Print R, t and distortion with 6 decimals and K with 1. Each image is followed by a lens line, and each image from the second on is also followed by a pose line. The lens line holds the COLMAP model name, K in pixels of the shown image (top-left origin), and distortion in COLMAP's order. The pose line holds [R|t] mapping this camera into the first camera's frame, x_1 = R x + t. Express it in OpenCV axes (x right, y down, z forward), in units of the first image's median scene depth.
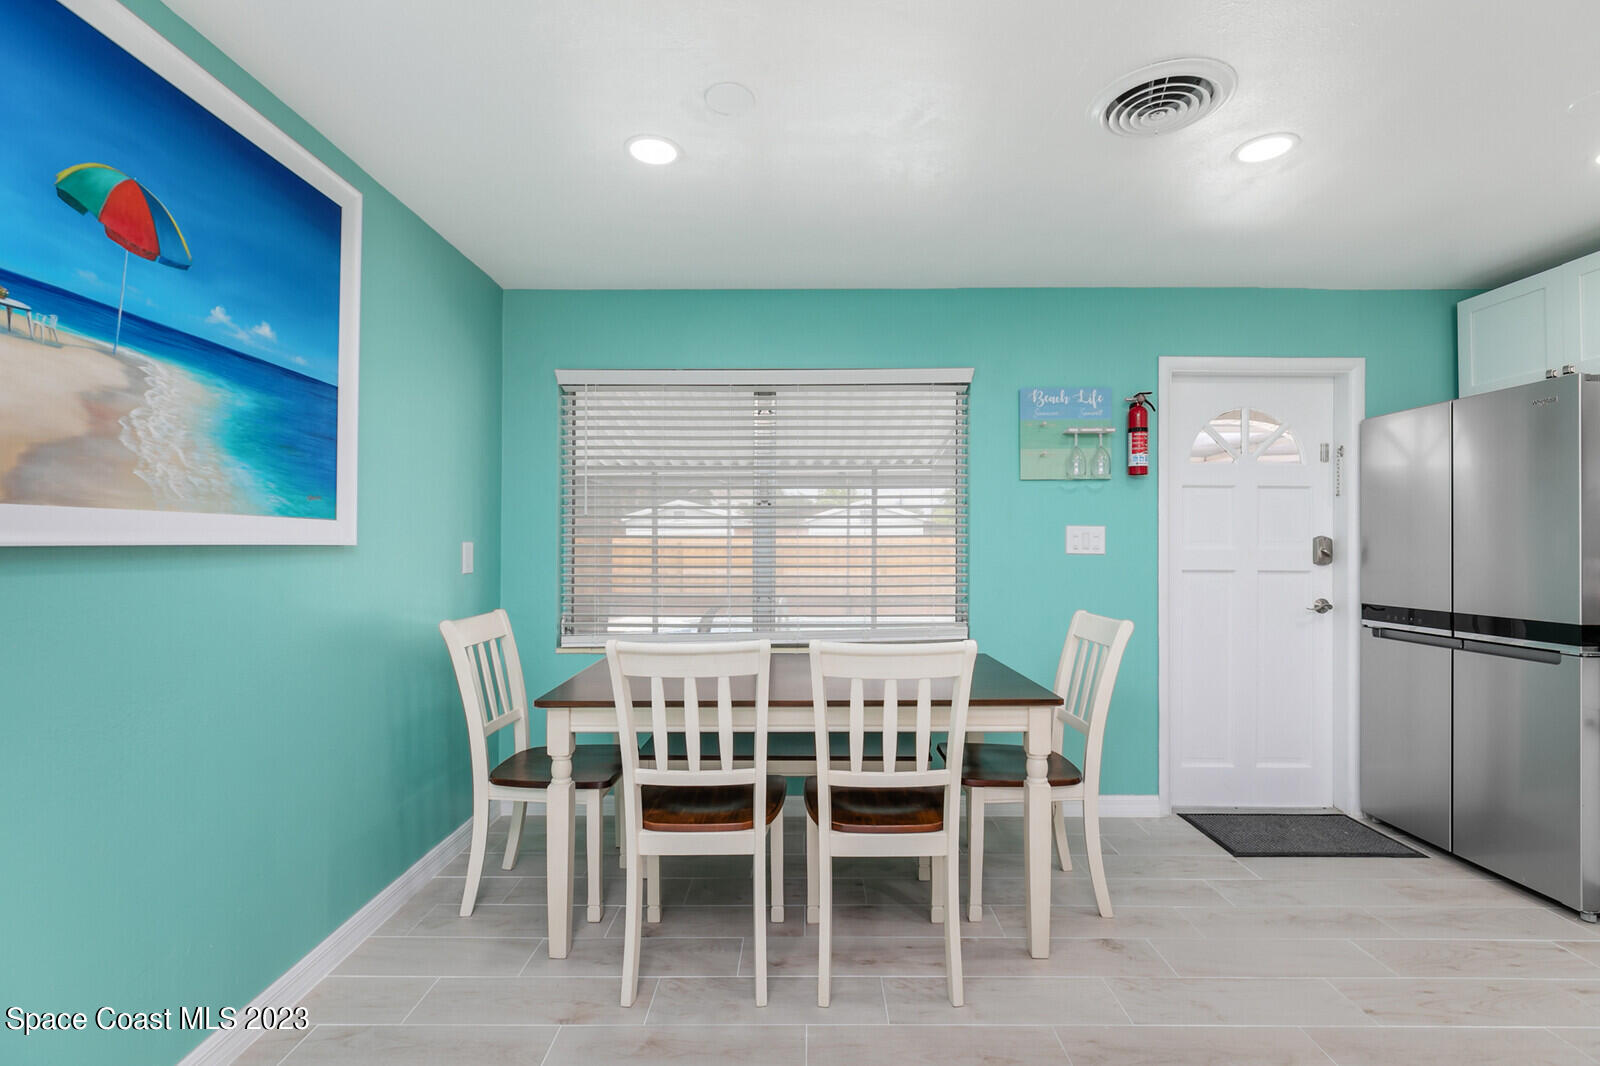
lens RADIAL K [[746.3, 0, 802.8], [0, 746.3, 536.4], [0, 0, 1]] dist [-0.002345, 0.000897]
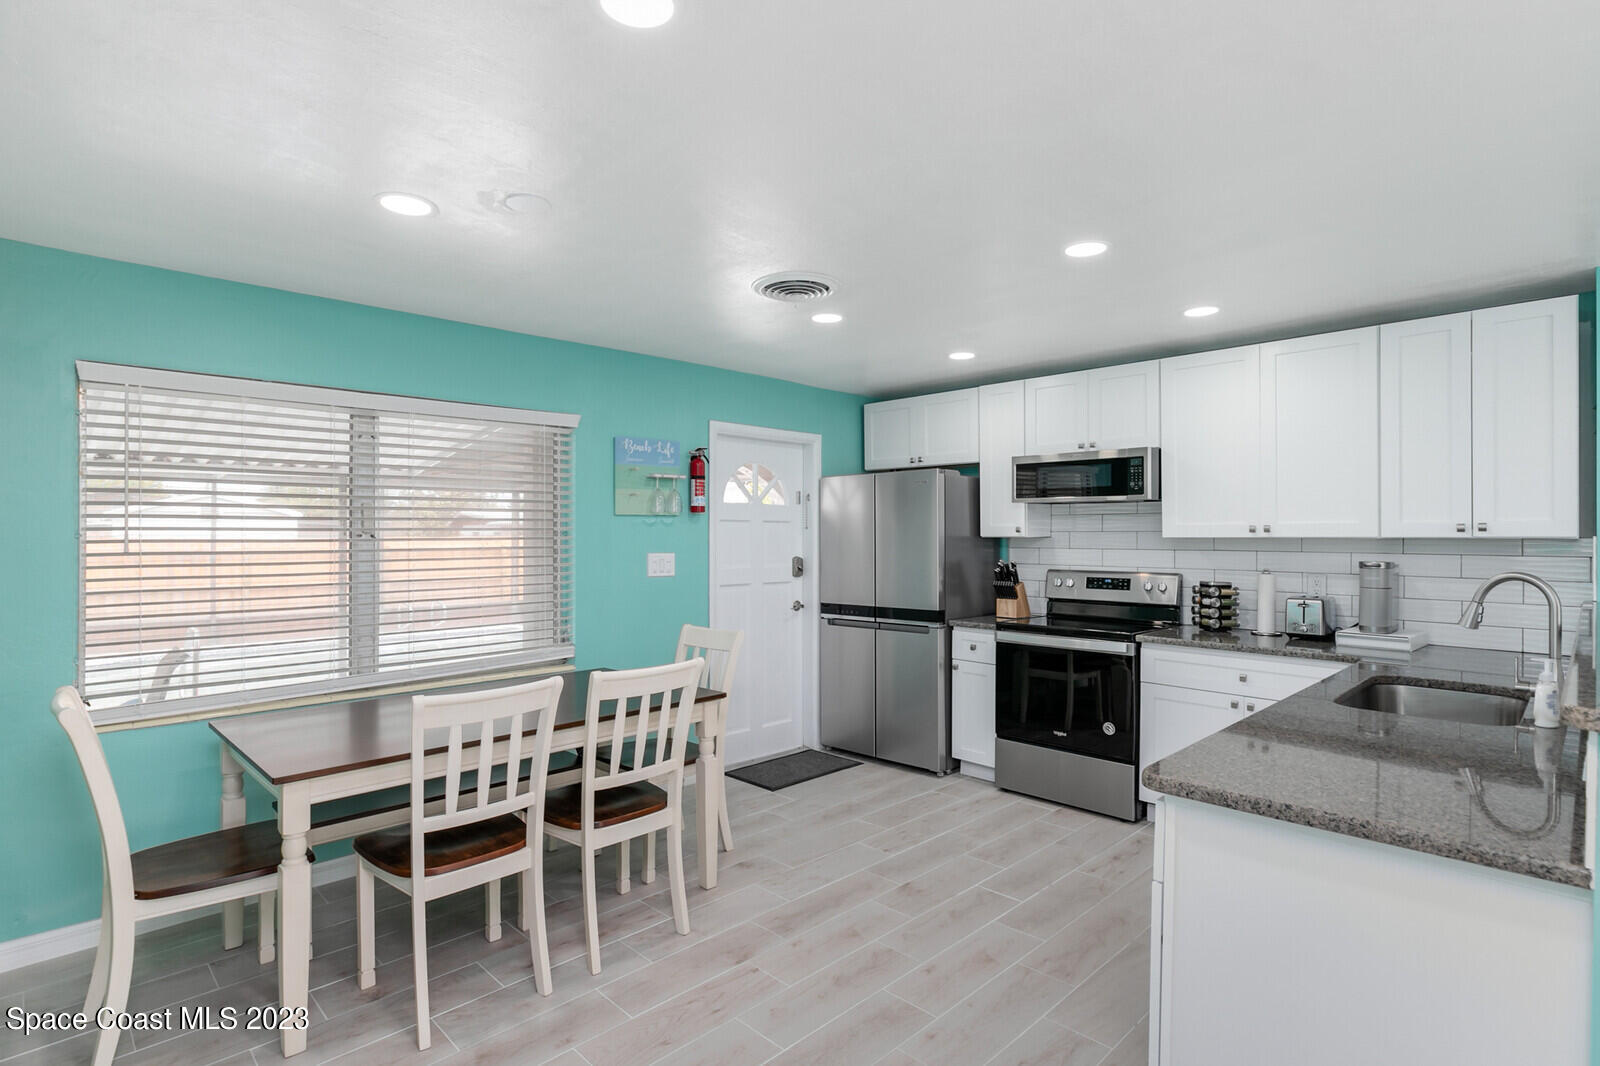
lens RADIAL K [[799.9, 0, 800.0], [0, 799.9, 533.0], [0, 0, 1]] dist [0.000393, 0.000103]
pose [[0.712744, -0.002340, 0.701420, -0.404488], [-0.000375, 0.999993, 0.003718, -0.056030], [-0.701424, -0.002913, 0.712738, -0.096899]]
